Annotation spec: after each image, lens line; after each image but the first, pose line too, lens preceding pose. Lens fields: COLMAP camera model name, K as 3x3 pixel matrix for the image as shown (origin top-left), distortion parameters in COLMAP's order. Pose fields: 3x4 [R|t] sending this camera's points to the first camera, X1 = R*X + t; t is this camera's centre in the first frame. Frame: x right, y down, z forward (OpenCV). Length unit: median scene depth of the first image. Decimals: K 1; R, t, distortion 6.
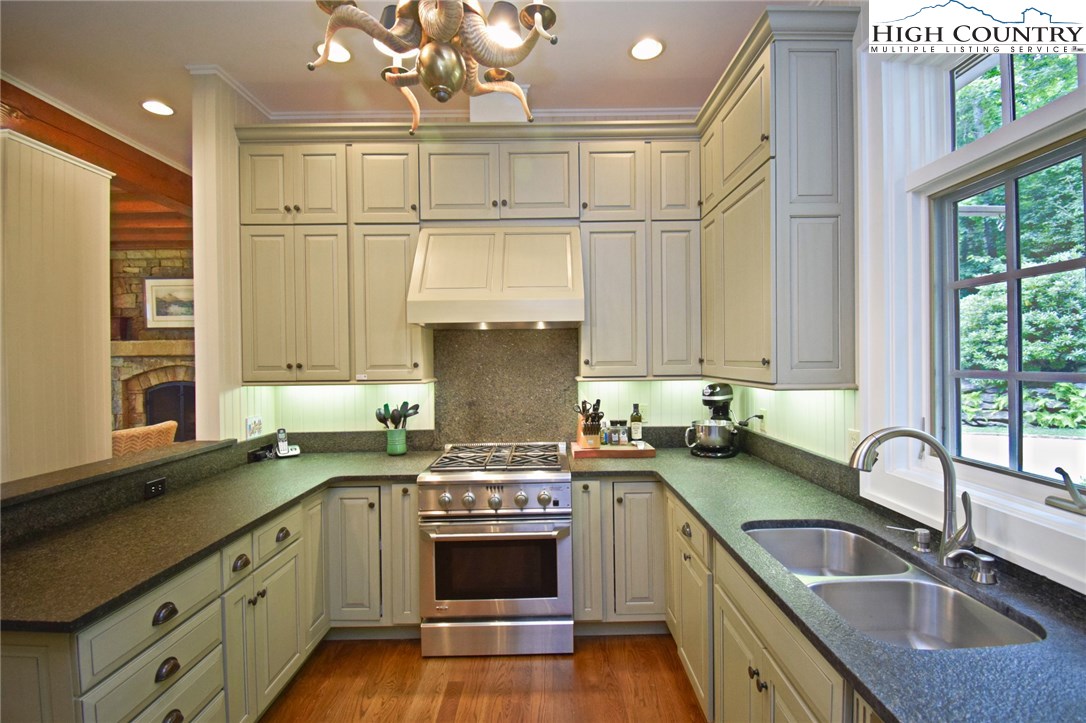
lens RADIAL K [[486.1, 0, 543.0], [0, 486.1, 361.5], [0, 0, 1]] dist [-0.000365, -0.000207]
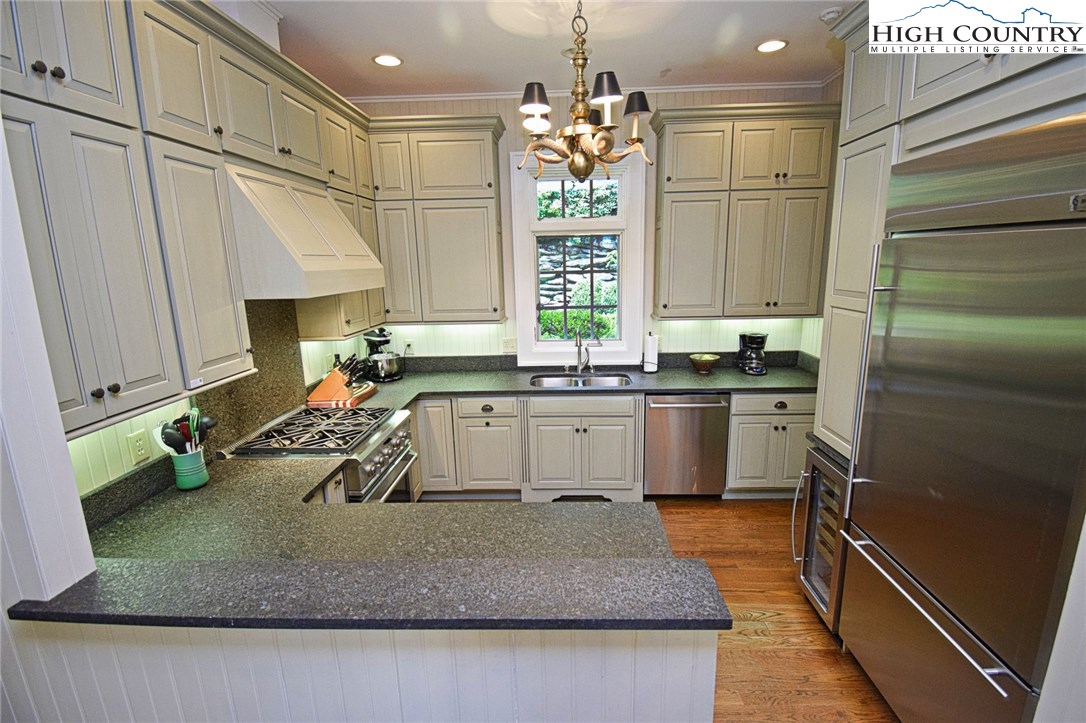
lens RADIAL K [[486.1, 0, 543.0], [0, 486.1, 361.5], [0, 0, 1]] dist [-0.000365, -0.000207]
pose [[0.052262, -0.191205, 0.980158, -0.996874], [0.021376, 0.981488, 0.190325, -0.112283], [-0.998405, 0.011005, 0.055382, 0.496743]]
